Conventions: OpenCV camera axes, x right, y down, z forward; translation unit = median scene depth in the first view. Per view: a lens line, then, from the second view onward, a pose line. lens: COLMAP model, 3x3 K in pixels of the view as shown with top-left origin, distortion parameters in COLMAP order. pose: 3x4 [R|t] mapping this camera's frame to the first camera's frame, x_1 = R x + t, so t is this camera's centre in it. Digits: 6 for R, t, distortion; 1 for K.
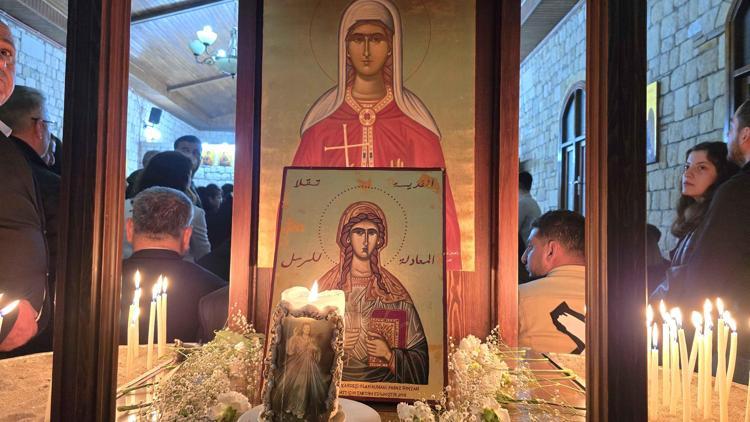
lens RADIAL K [[508.3, 0, 375.0], [0, 508.3, 211.0], [0, 0, 1]] dist [0.047810, -0.037551]
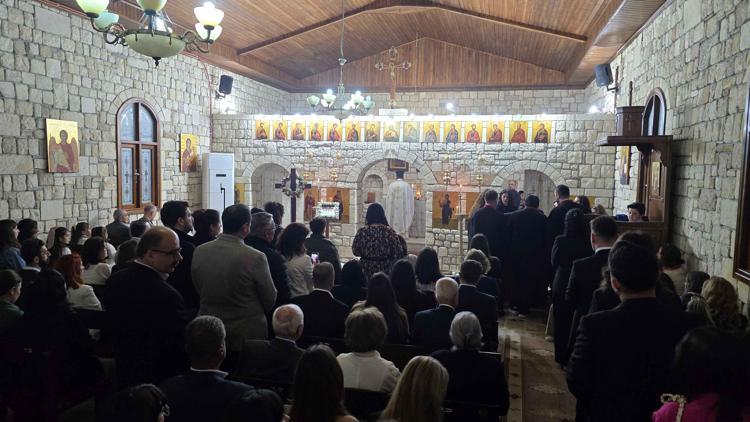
lens RADIAL K [[508.3, 0, 375.0], [0, 508.3, 211.0], [0, 0, 1]] dist [0.047810, -0.037551]
pose [[0.968609, 0.015617, -0.248100, 0.053396], [0.011454, 0.994161, 0.107296, -0.058447], [0.248327, -0.106769, 0.962774, 0.175233]]
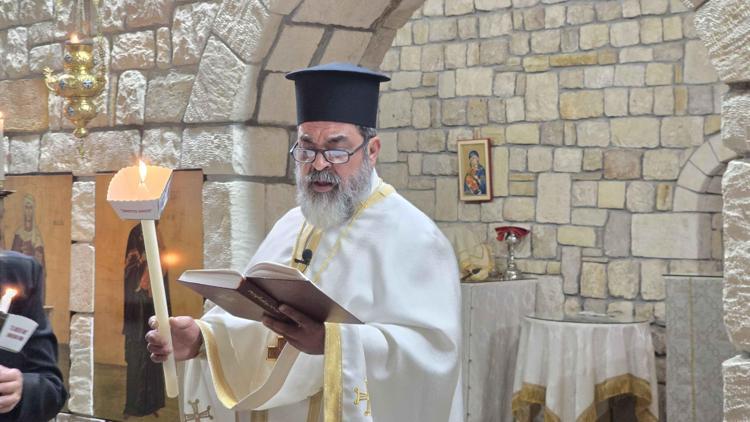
lens RADIAL K [[1469.2, 0, 330.5], [0, 1469.2, 212.6], [0, 0, 1]] dist [0.003569, 0.101768]
pose [[0.709249, -0.029485, -0.704341, 0.053309], [0.030162, 0.999479, -0.011468, 0.009140], [0.704312, -0.013111, 0.709769, 0.779318]]
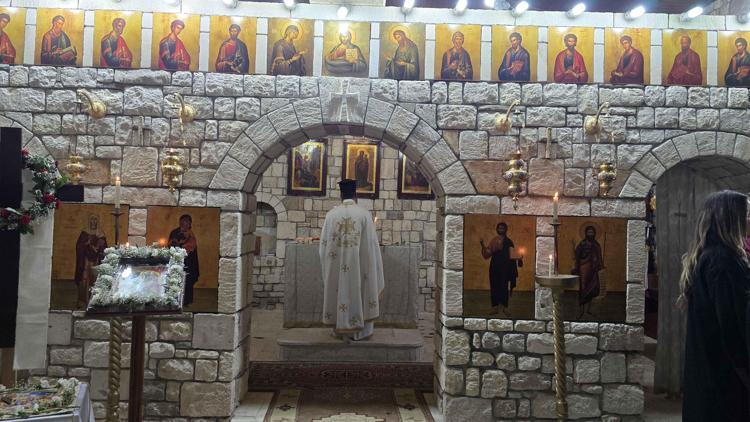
lens RADIAL K [[508.3, 0, 375.0], [0, 508.3, 211.0], [0, 0, 1]] dist [0.047810, -0.037551]
pose [[0.999634, -0.004451, 0.026684, -0.120523], [0.004520, 0.999987, -0.002502, -0.002127], [-0.026673, 0.002622, 0.999641, 0.698794]]
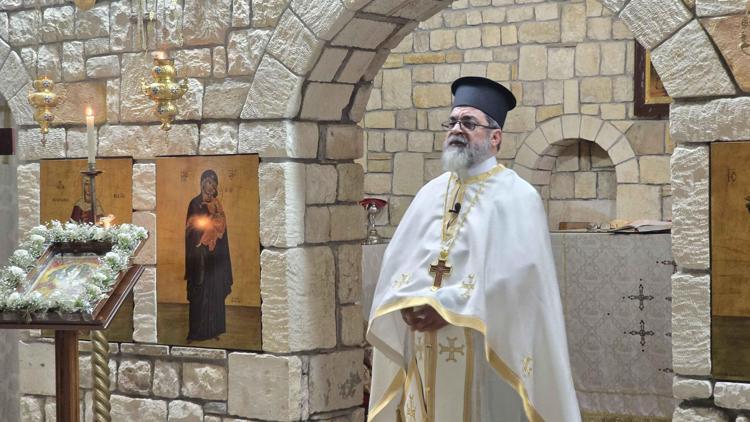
lens RADIAL K [[1490.3, 0, 349.9], [0, 1490.3, 237.0], [0, 0, 1]] dist [-0.223659, 2.777652]
pose [[0.838663, -0.021287, -0.544235, 0.067530], [0.042833, 0.998719, 0.026941, 0.008956], [0.542964, -0.045906, 0.838500, 0.629701]]
